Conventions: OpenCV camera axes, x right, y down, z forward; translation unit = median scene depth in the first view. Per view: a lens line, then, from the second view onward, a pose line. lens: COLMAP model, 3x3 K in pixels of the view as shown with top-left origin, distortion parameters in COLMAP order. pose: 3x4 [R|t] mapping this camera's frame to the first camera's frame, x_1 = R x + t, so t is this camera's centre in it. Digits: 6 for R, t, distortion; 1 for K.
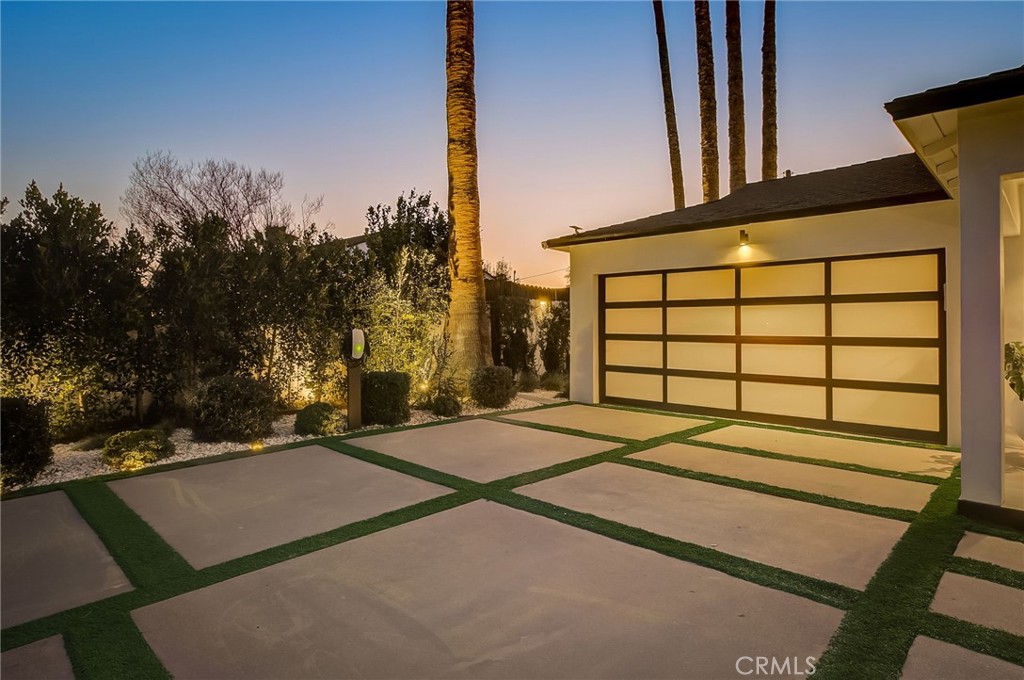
lens RADIAL K [[566.2, 0, 513.4], [0, 566.2, 309.0], [0, 0, 1]] dist [-0.007339, -0.002270]
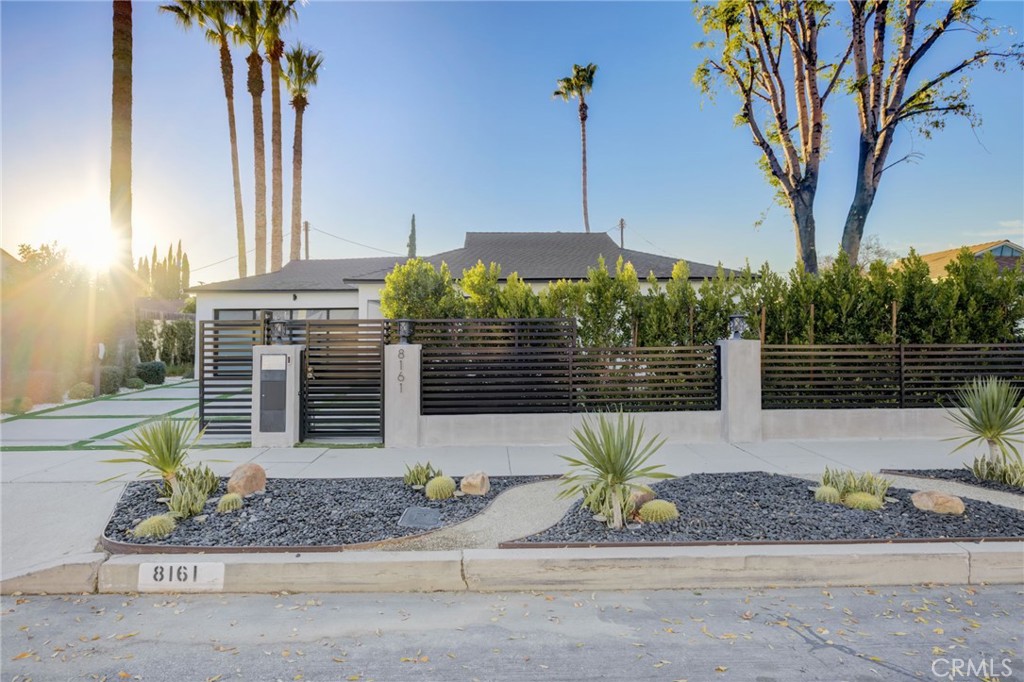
lens RADIAL K [[522.0, 0, 494.2], [0, 522.0, 299.7], [0, 0, 1]] dist [-0.007145, 0.002981]
pose [[0.688582, 0.026078, 0.724690, -0.448982], [-0.012941, 0.999636, -0.023676, -0.061923], [-0.725043, 0.006924, 0.688669, -0.822860]]
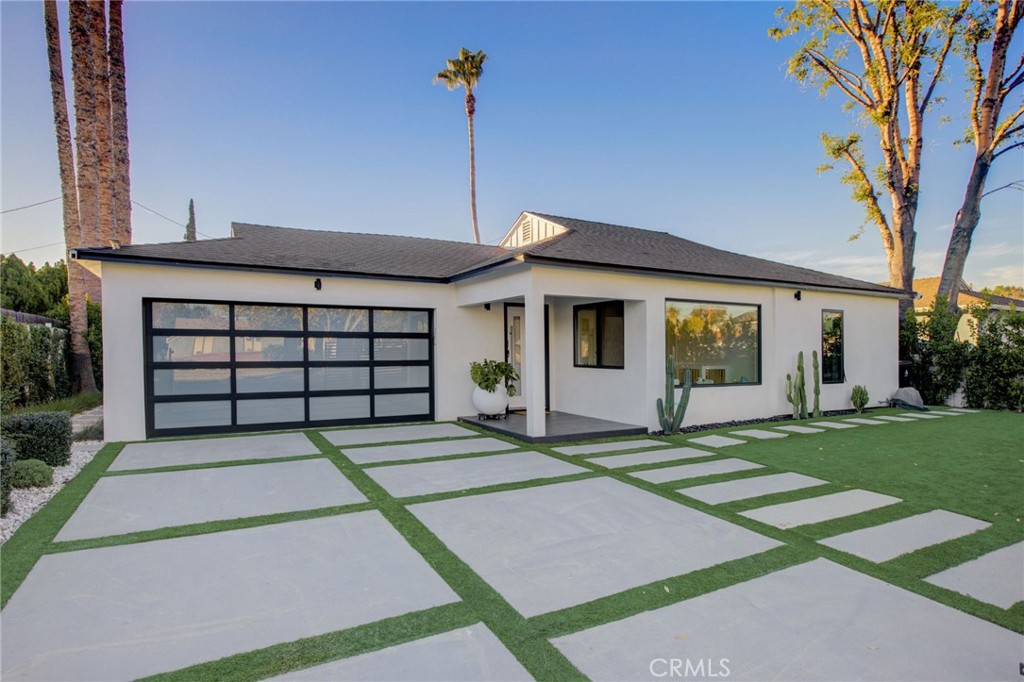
lens RADIAL K [[522.0, 0, 502.1], [0, 522.0, 336.5], [0, 0, 1]] dist [-0.007145, 0.002981]
pose [[0.300655, 0.008090, 0.953699, -0.465088], [-0.039901, 0.999195, 0.004103, -0.024687], [-0.952898, -0.039287, 0.300735, 0.192253]]
